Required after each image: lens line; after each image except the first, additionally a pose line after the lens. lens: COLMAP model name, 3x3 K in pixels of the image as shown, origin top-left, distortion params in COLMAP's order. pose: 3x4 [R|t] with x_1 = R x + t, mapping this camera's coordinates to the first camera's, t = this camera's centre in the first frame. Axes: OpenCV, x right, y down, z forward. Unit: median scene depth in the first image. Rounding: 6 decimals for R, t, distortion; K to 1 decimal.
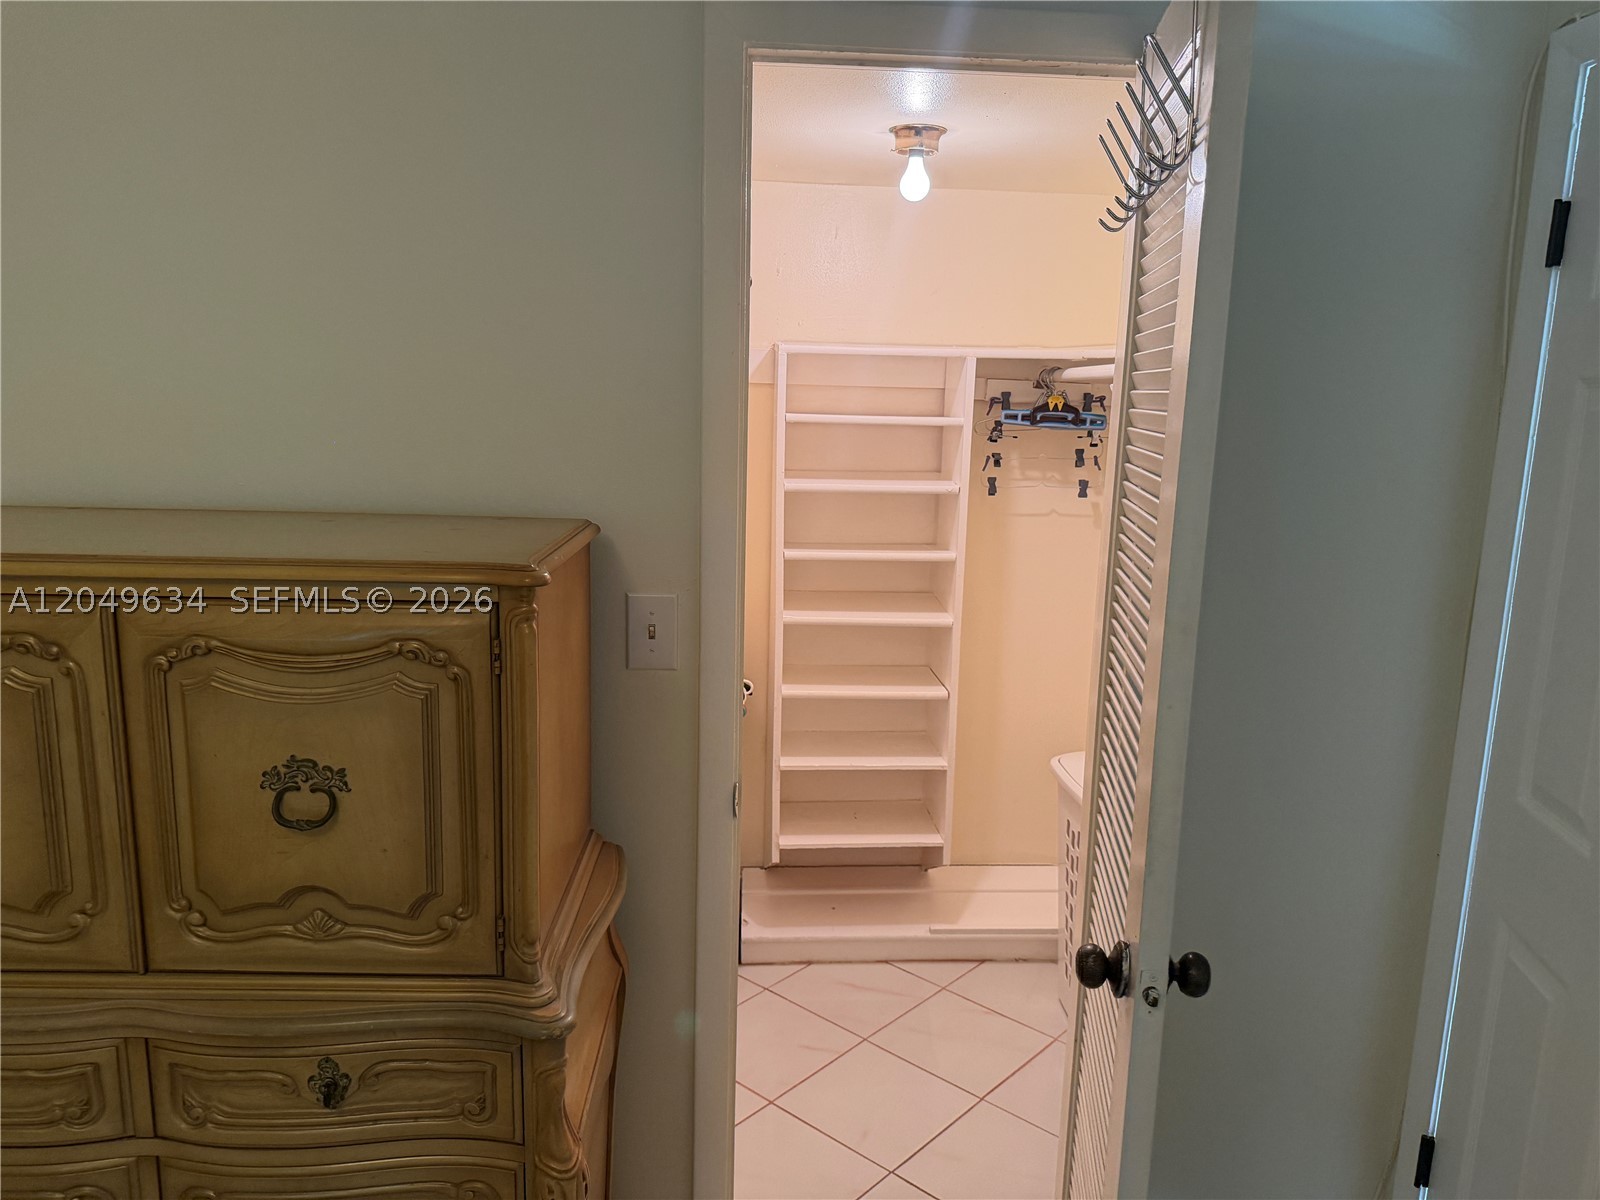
lens RADIAL K [[1116.2, 0, 800.7], [0, 1116.2, 601.9], [0, 0, 1]] dist [0.065567, -0.083434]
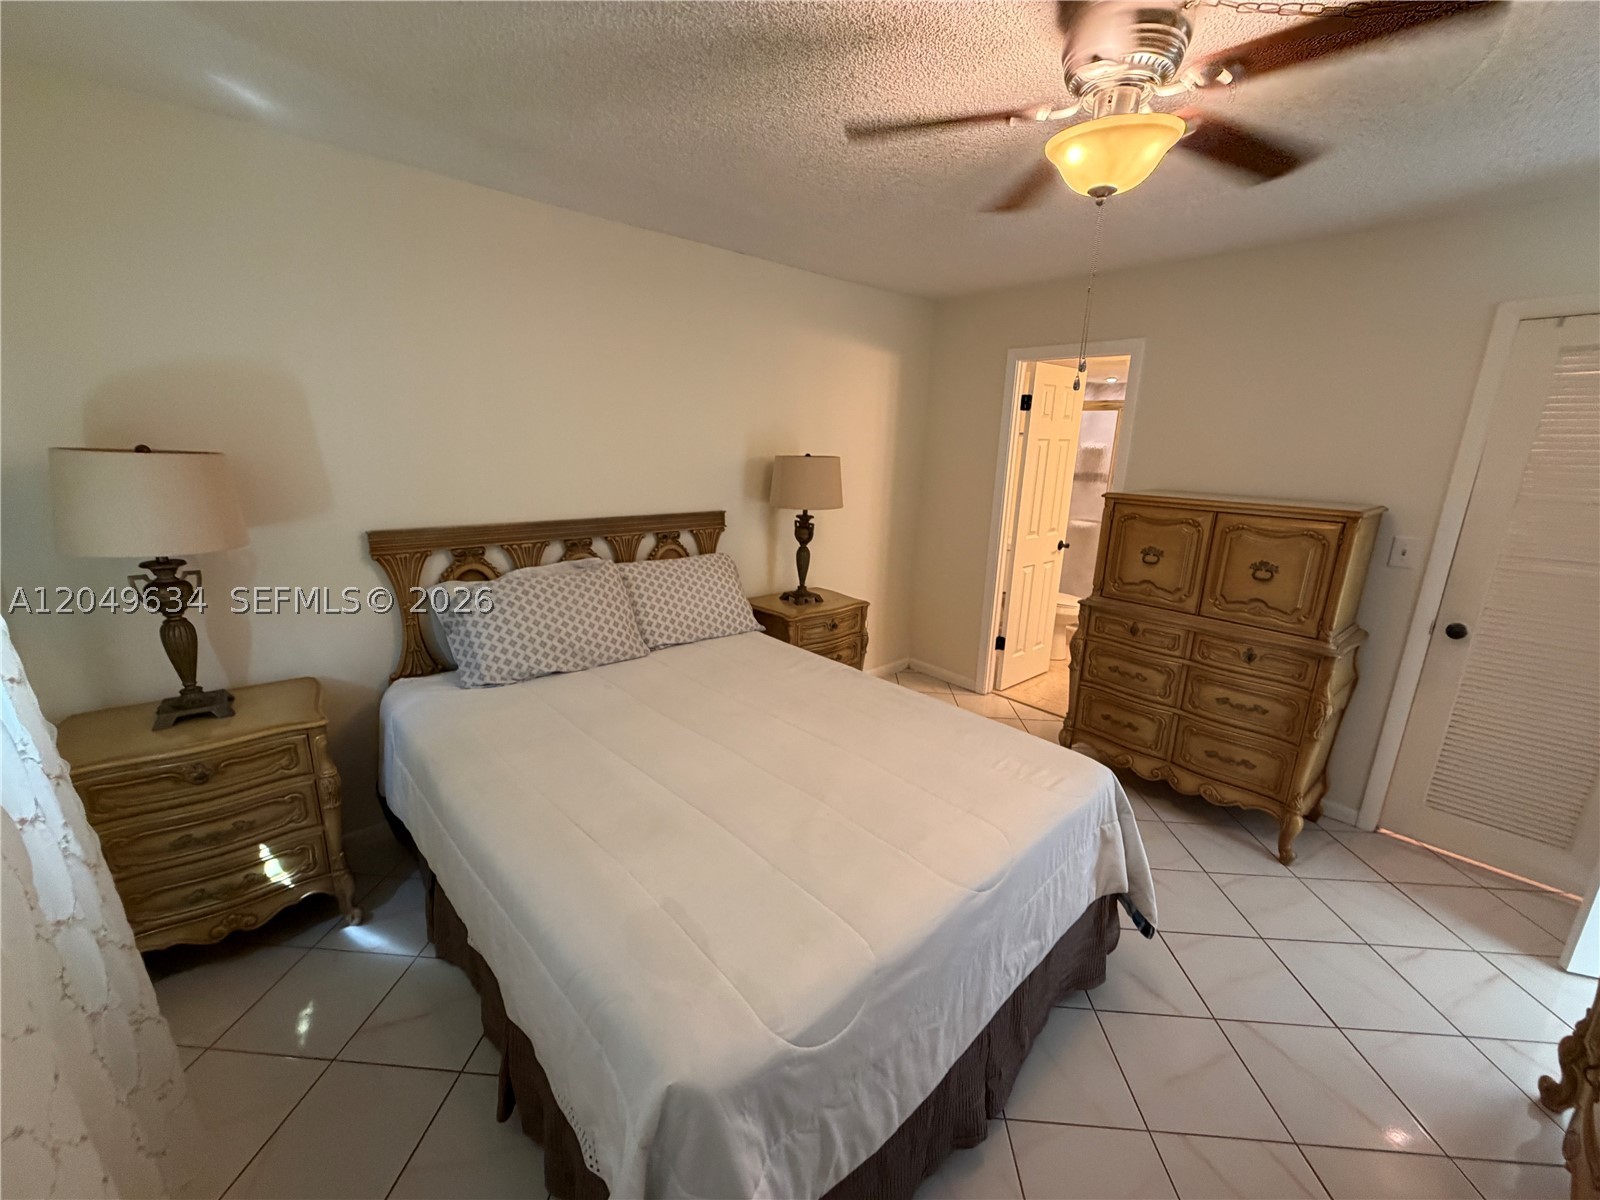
lens RADIAL K [[637.4, 0, 802.2], [0, 637.4, 594.4], [0, 0, 1]] dist [0.000175, -0.000280]
pose [[0.615413, 0.183951, -0.766439, 0.211370], [-0.162291, 0.981123, 0.105165, 0.256566], [0.771316, 0.059666, 0.633649, -1.343749]]
